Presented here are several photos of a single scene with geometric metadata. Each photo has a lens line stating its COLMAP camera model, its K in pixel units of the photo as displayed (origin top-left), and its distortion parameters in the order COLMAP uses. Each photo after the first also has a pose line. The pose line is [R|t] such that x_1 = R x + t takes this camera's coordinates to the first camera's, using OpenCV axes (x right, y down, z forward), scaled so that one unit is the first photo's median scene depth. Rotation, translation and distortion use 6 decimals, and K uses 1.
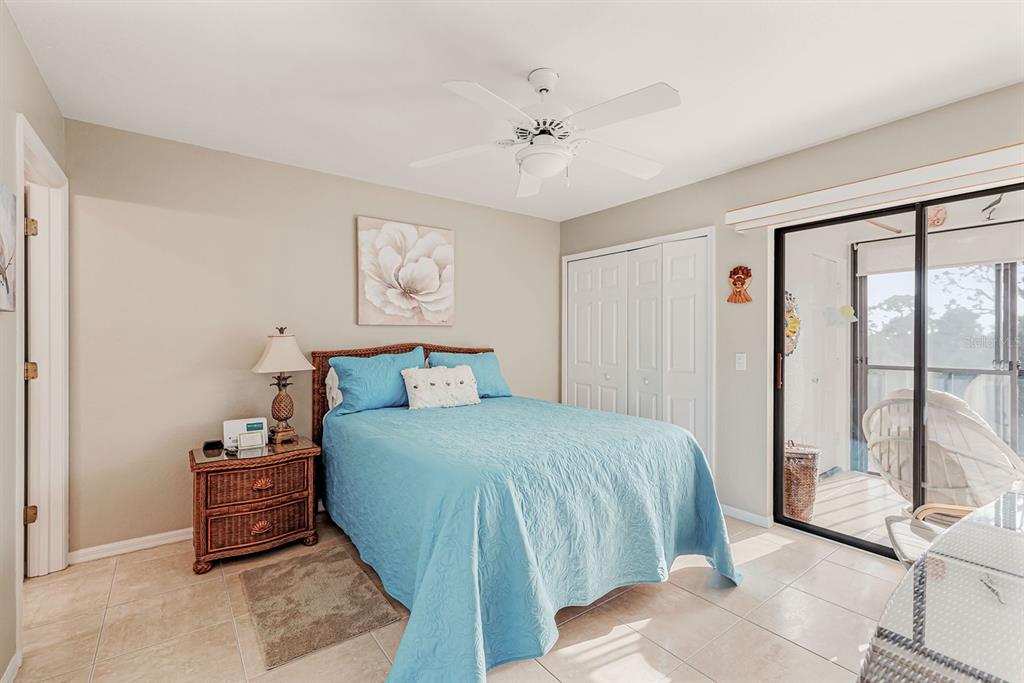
lens RADIAL K [[458.8, 0, 509.8], [0, 458.8, 333.4], [0, 0, 1]] dist [0.001661, -0.004015]
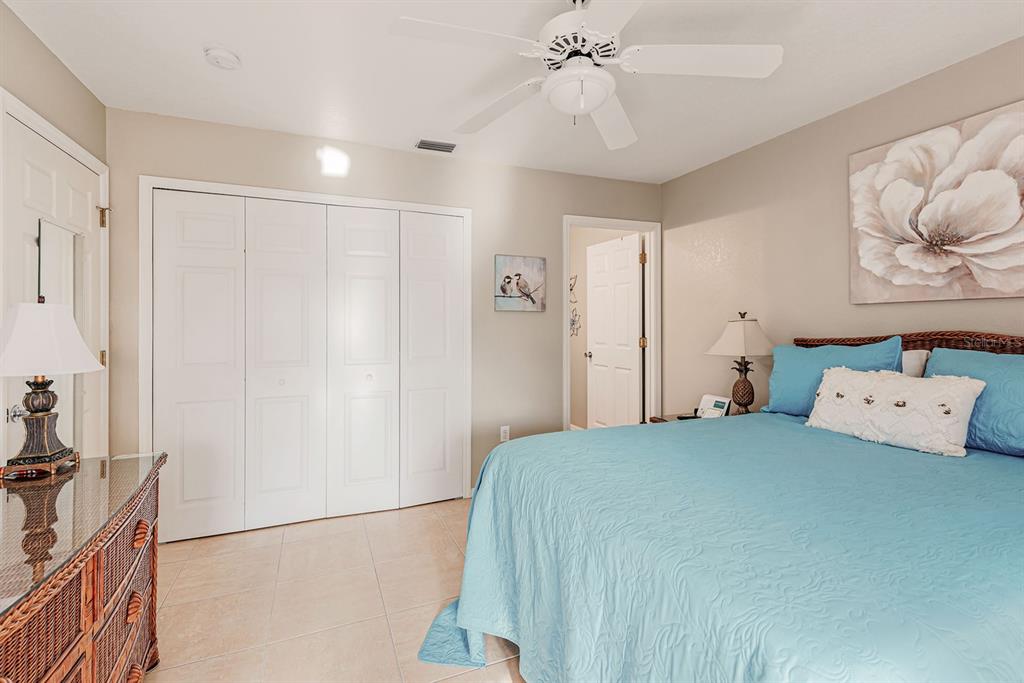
lens RADIAL K [[449.3, 0, 512.2], [0, 449.3, 321.4], [0, 0, 1]] dist [0.000193, -0.000328]
pose [[-0.232231, -0.003812, -0.972653, 0.552631], [0.013110, 0.999889, -0.007049, 0.007337], [0.972572, -0.014389, -0.232156, 0.718003]]
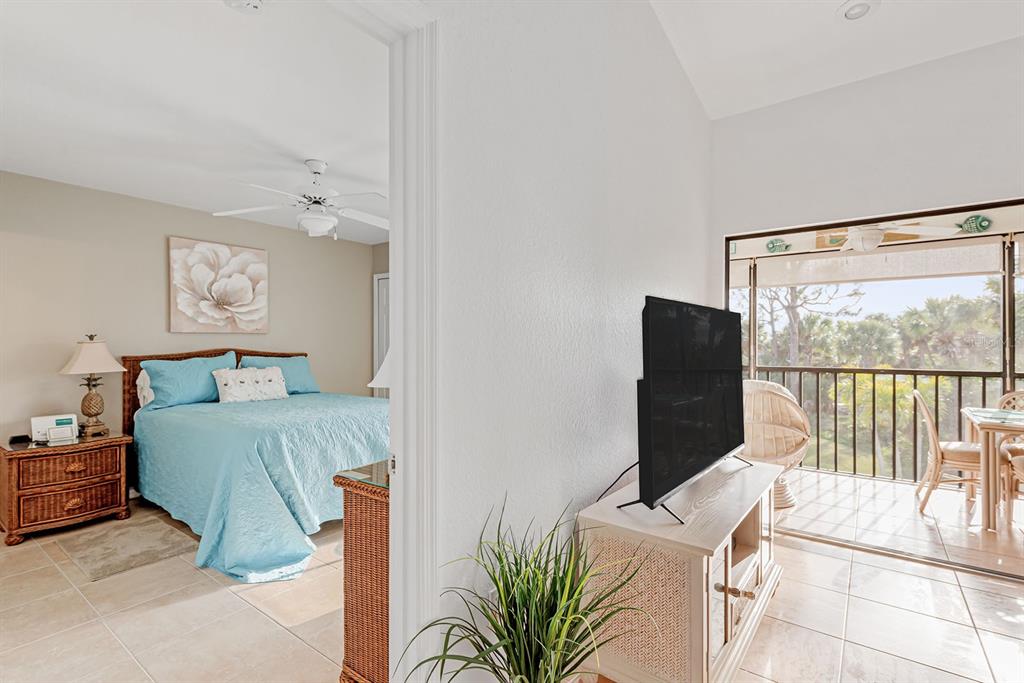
lens RADIAL K [[480.4, 0, 512.0], [0, 480.4, 341.5], [0, 0, 1]] dist [0.001891, -0.001245]
pose [[0.957169, -0.000748, 0.289529, 0.149284], [-0.000072, 0.999996, 0.002819, 0.000471], [-0.289530, -0.002719, 0.957165, -0.424665]]
